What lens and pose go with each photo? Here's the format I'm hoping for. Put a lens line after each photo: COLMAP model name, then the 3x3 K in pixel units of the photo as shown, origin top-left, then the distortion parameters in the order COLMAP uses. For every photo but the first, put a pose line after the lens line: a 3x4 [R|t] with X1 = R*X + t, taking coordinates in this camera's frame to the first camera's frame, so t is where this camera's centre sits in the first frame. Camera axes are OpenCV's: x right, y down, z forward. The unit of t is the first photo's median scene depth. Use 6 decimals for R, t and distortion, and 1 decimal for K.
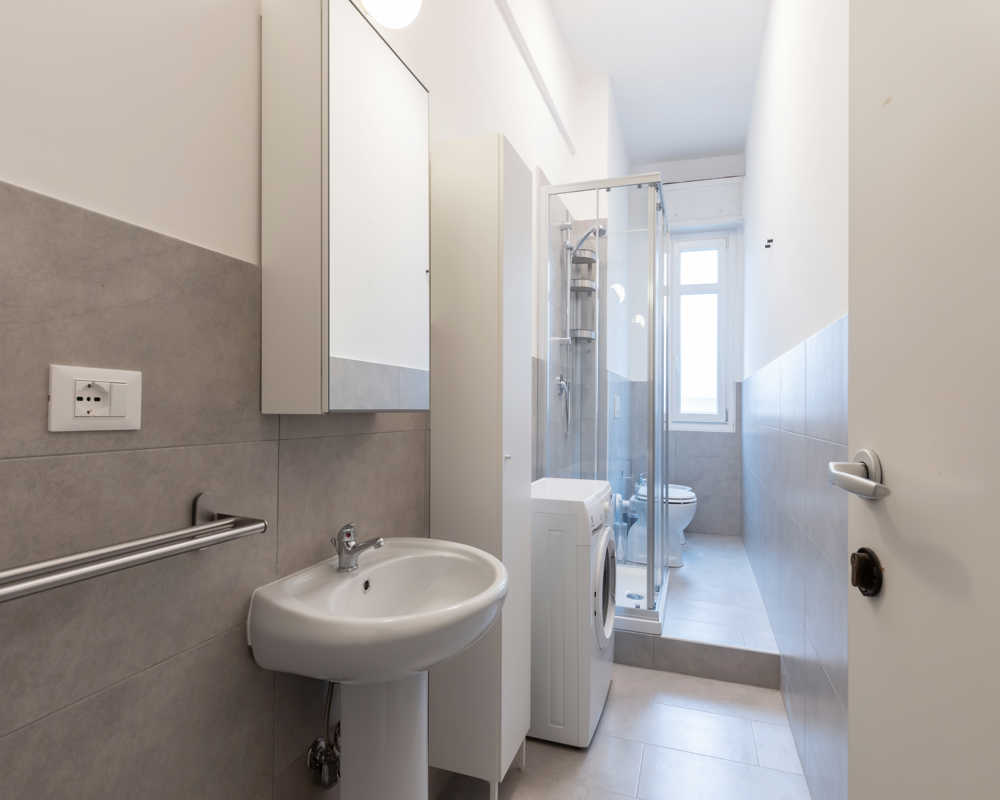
lens RADIAL K [[503.2, 0, 547.8], [0, 503.2, 404.7], [0, 0, 1]] dist [-0.000864, 0.022792]
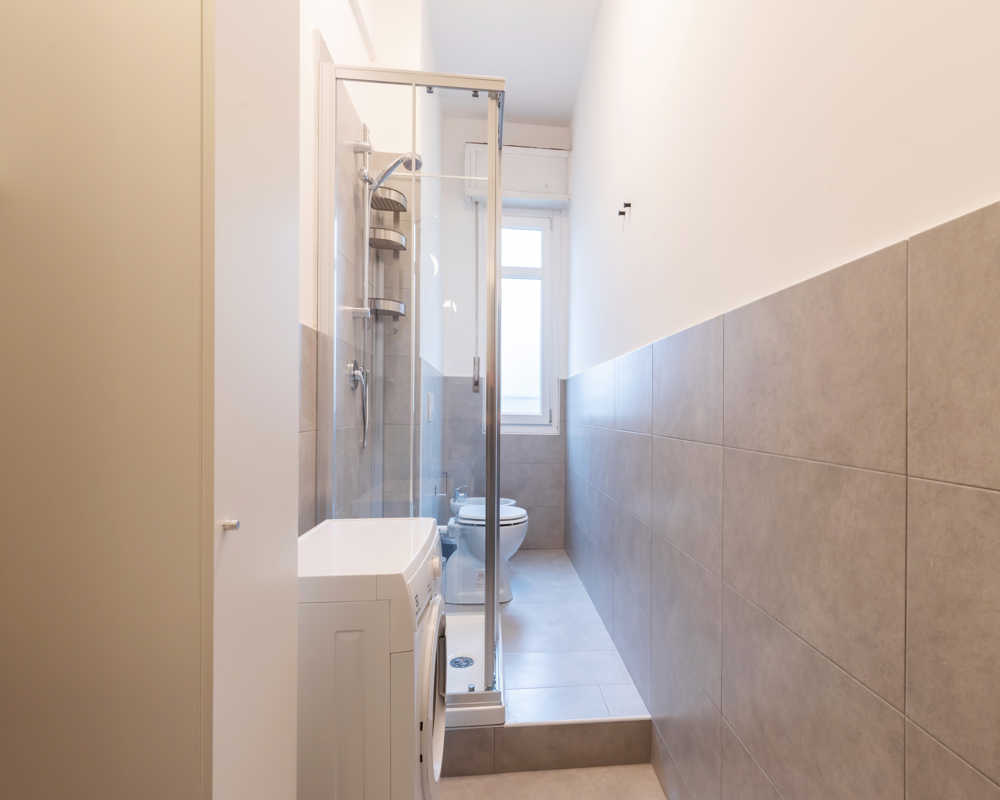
lens RADIAL K [[503.2, 0, 547.8], [0, 503.2, 404.7], [0, 0, 1]] dist [-0.000864, 0.022792]
pose [[0.921327, 0.000493, 0.388788, 0.001004], [-0.000678, 1.000000, 0.000339, 0.000916], [-0.388788, -0.000576, 0.921327, 0.241045]]
